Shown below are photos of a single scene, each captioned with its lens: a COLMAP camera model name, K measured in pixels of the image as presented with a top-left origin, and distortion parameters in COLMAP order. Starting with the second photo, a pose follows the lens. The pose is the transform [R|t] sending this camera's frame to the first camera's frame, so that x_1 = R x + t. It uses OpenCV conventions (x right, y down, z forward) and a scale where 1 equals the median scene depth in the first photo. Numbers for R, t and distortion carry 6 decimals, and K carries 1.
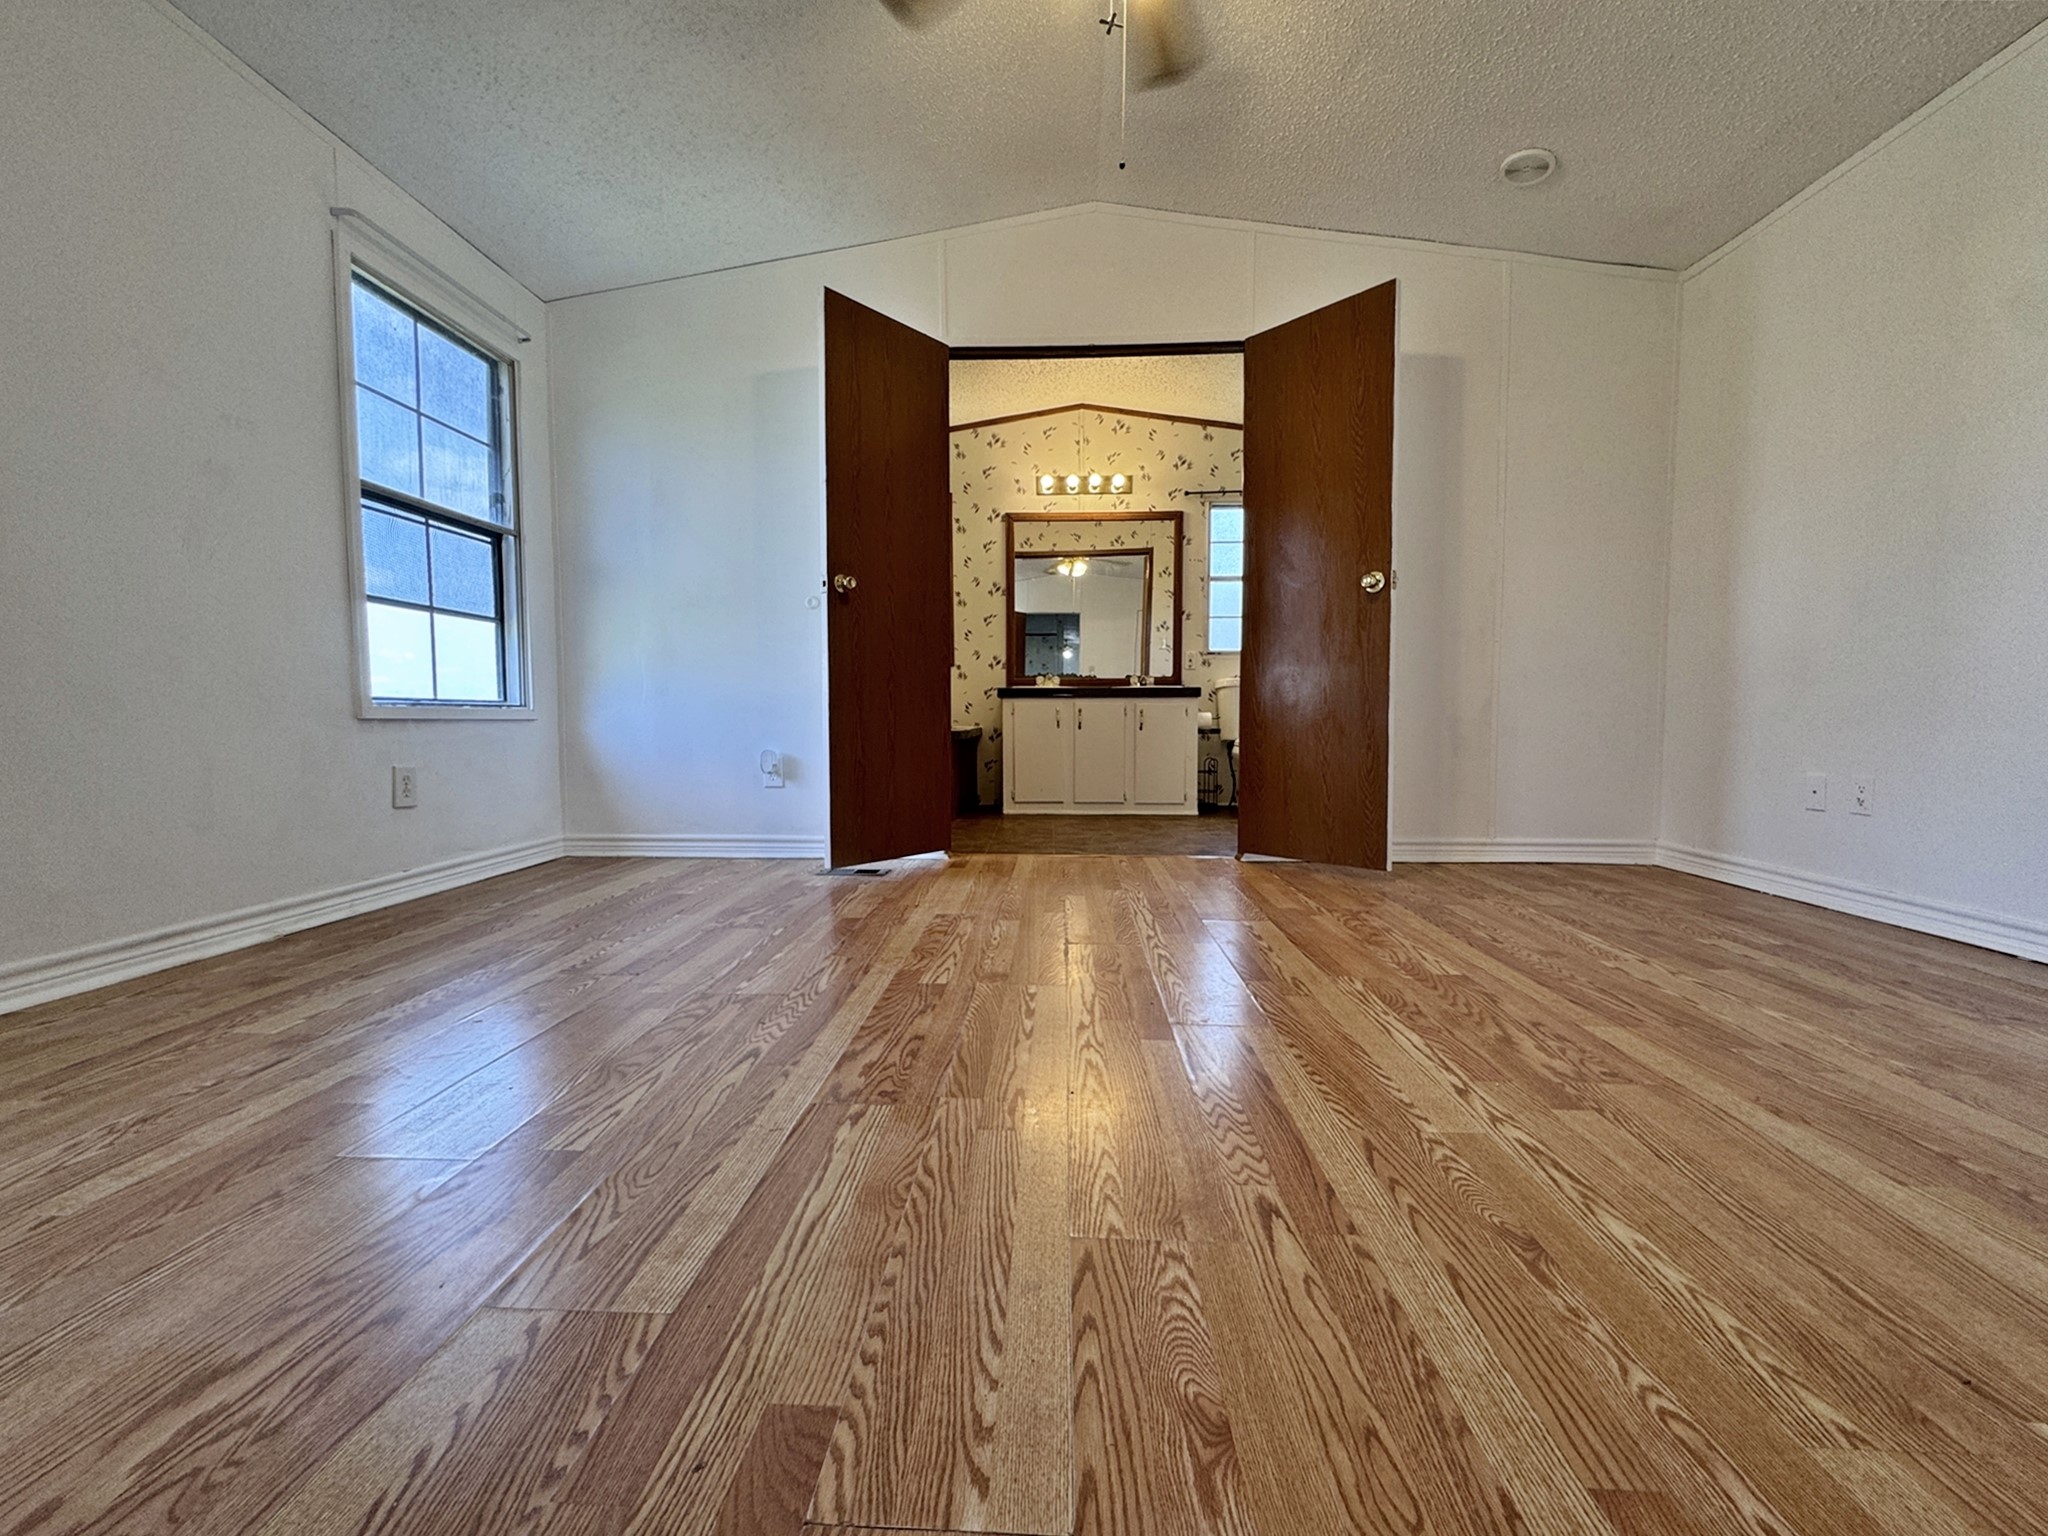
lens RADIAL K [[839.0, 0, 1027.9], [0, 839.0, 768.2], [0, 0, 1]] dist [-0.002060, 0.000283]
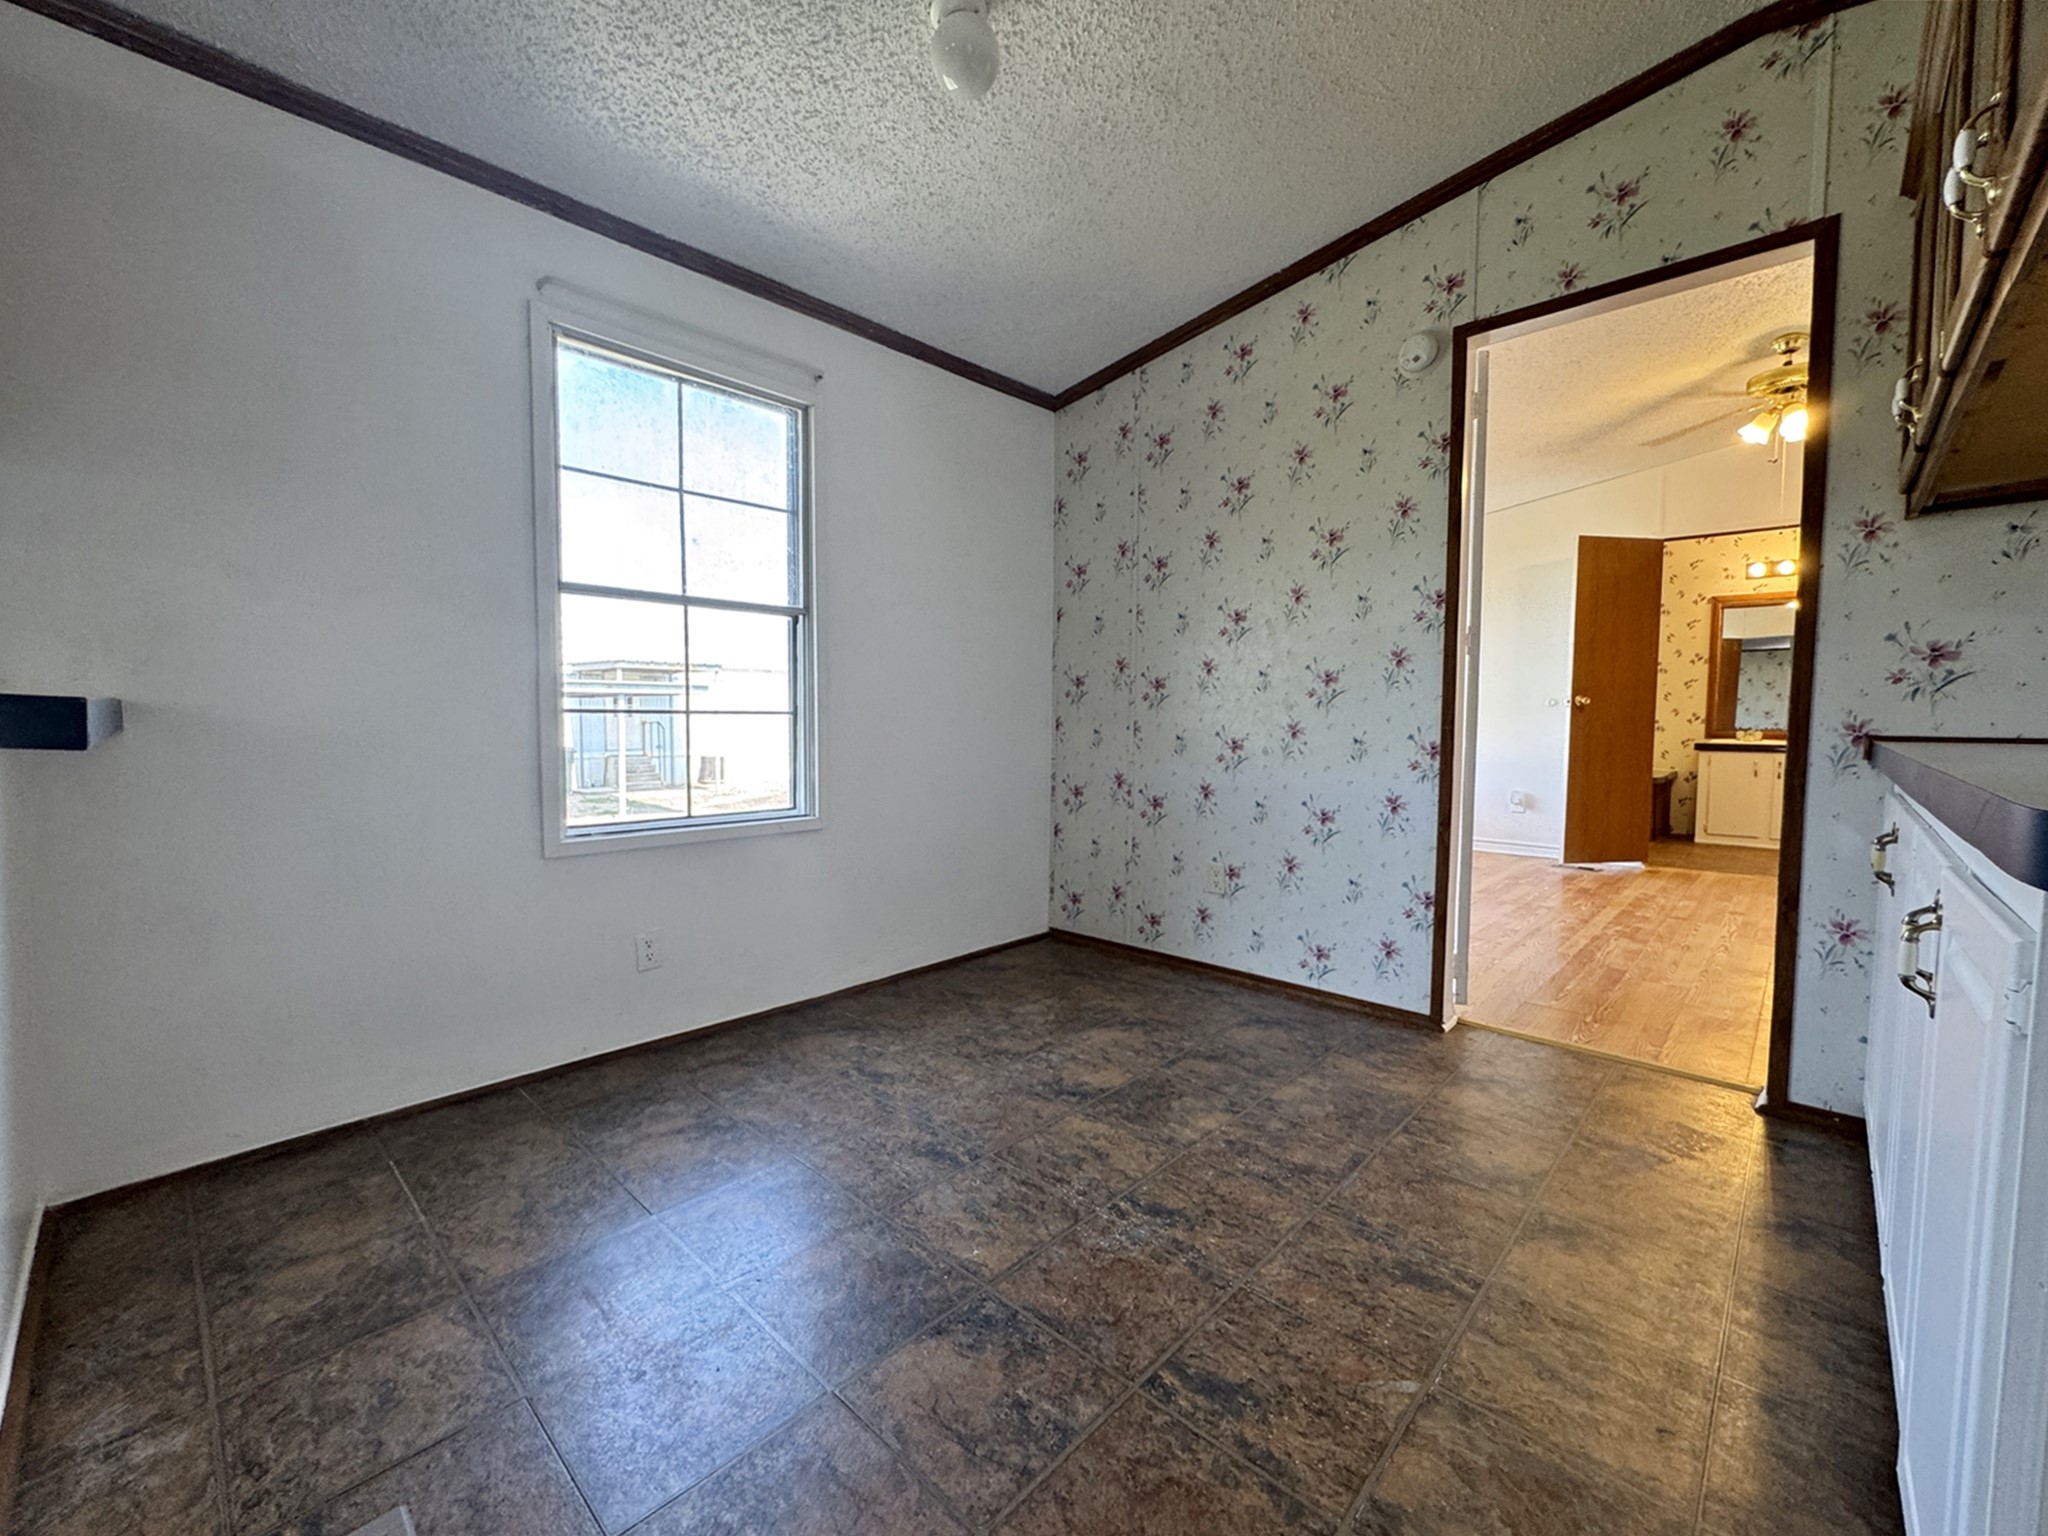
lens RADIAL K [[839.0, 0, 1027.9], [0, 839.0, 768.2], [0, 0, 1]] dist [-0.002060, 0.000283]
pose [[0.754898, 0.043679, -0.654386, 0.031539], [-0.042246, 0.998946, 0.017943, -0.035068], [0.654480, 0.014100, 0.755948, -0.583705]]
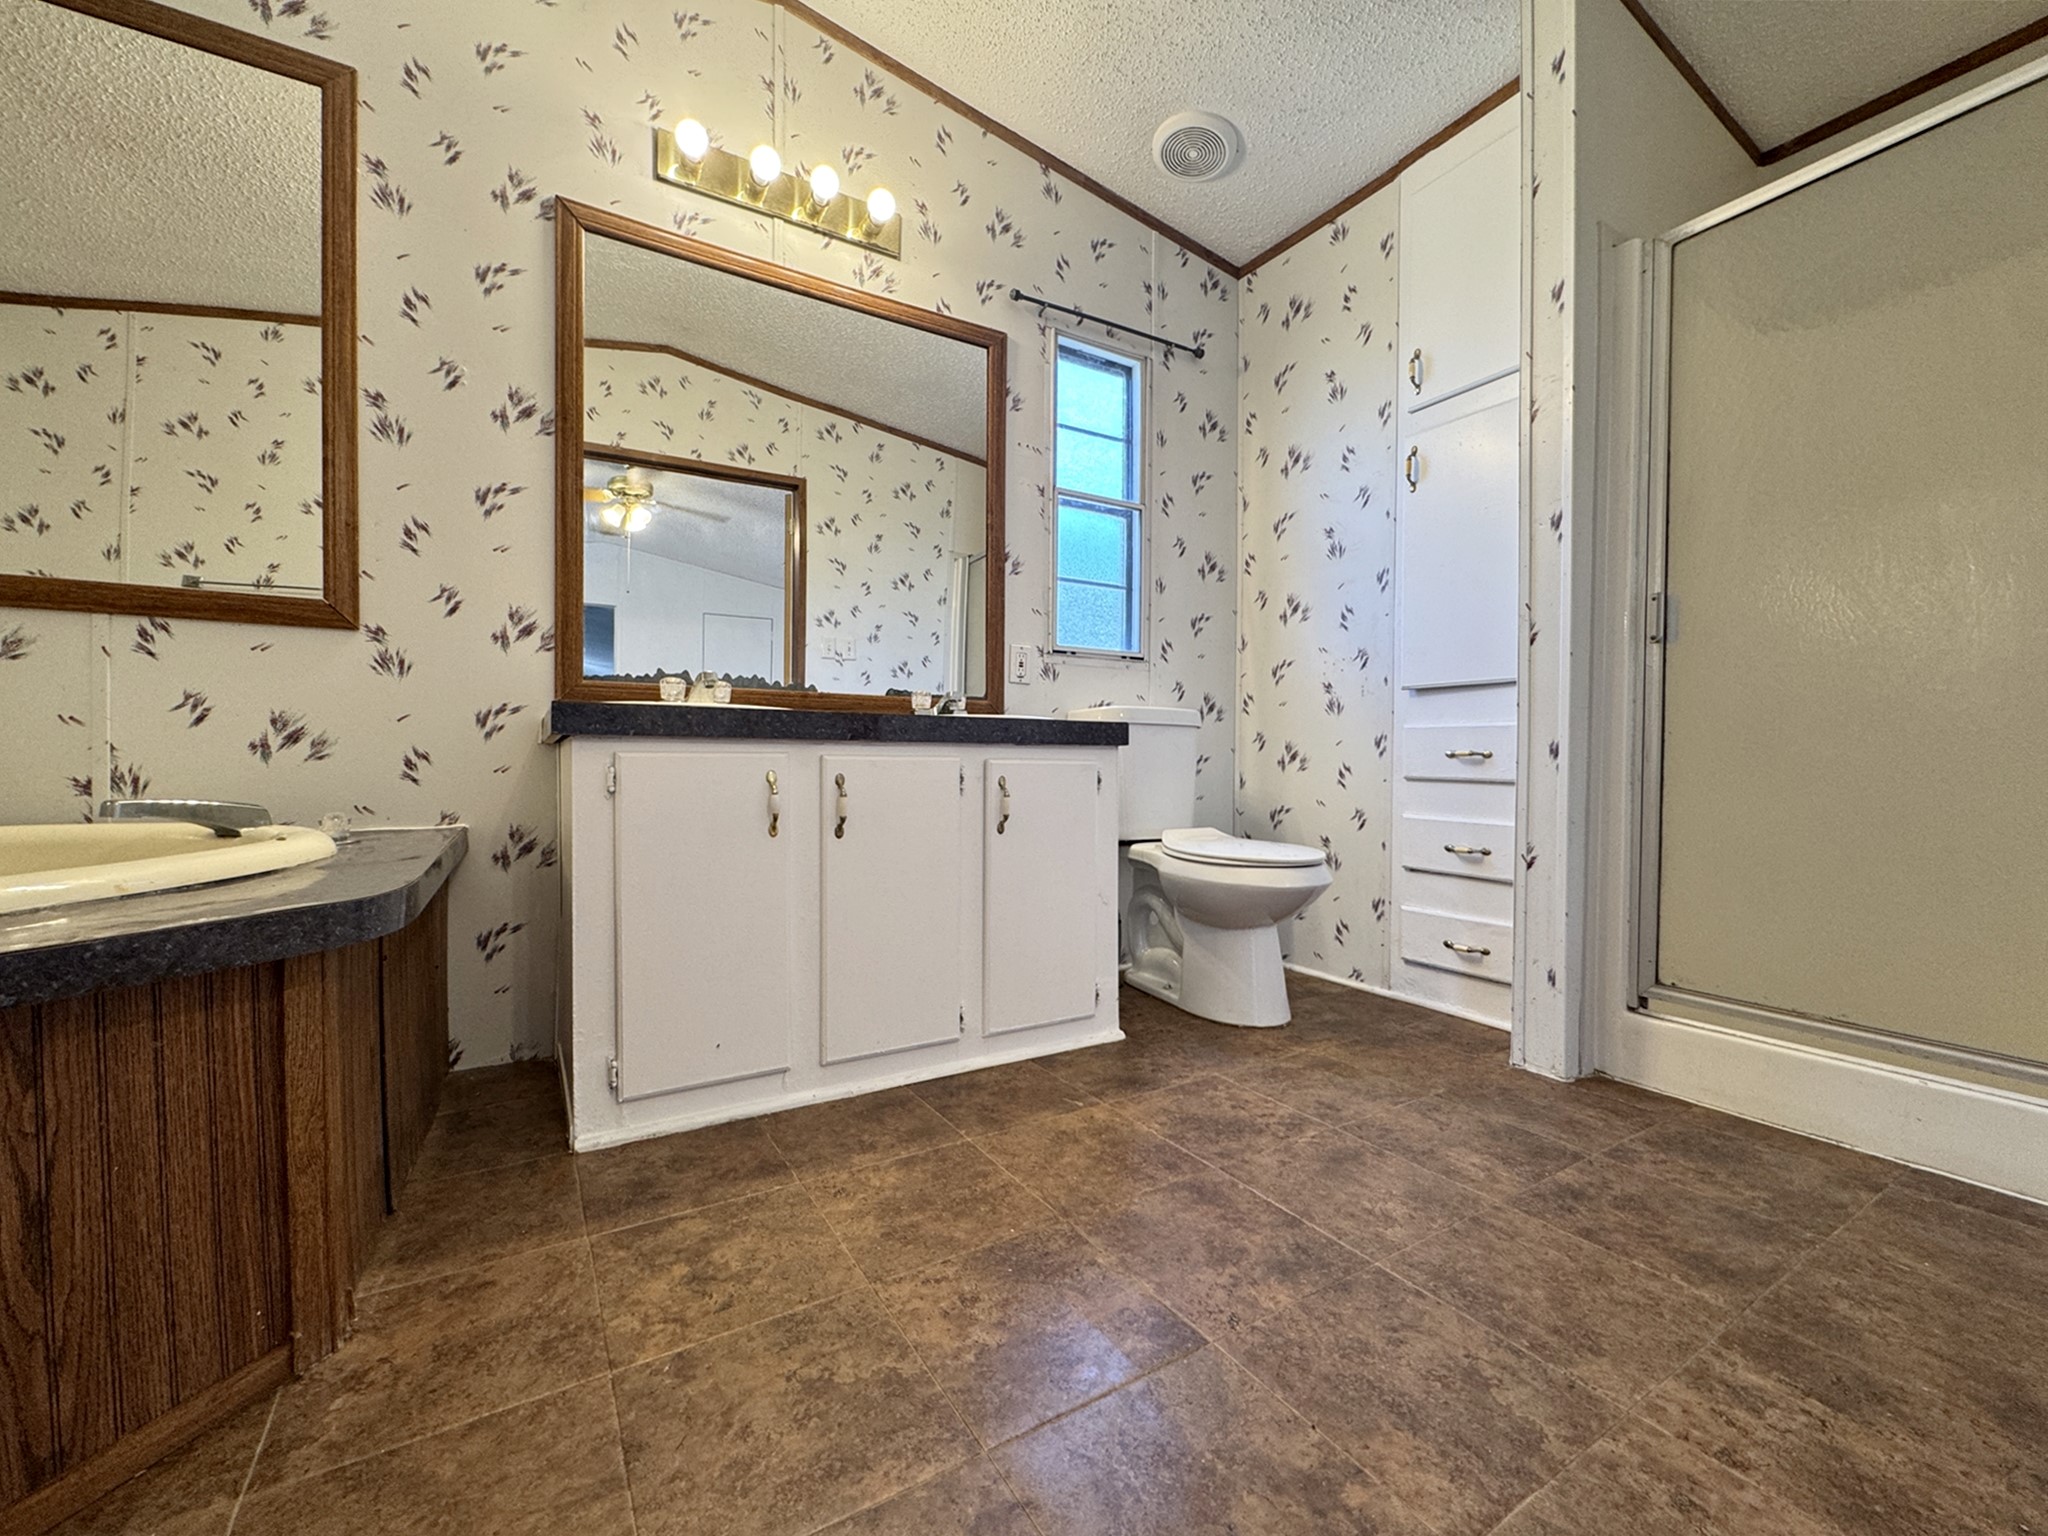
lens RADIAL K [[839.0, 0, 1027.9], [0, 839.0, 768.2], [0, 0, 1]] dist [-0.002060, 0.000283]
pose [[0.833601, 0.001190, 0.552366, -0.055211], [0.025908, 0.998813, -0.041251, -0.054266], [-0.551759, 0.048697, 0.832581, 0.636976]]
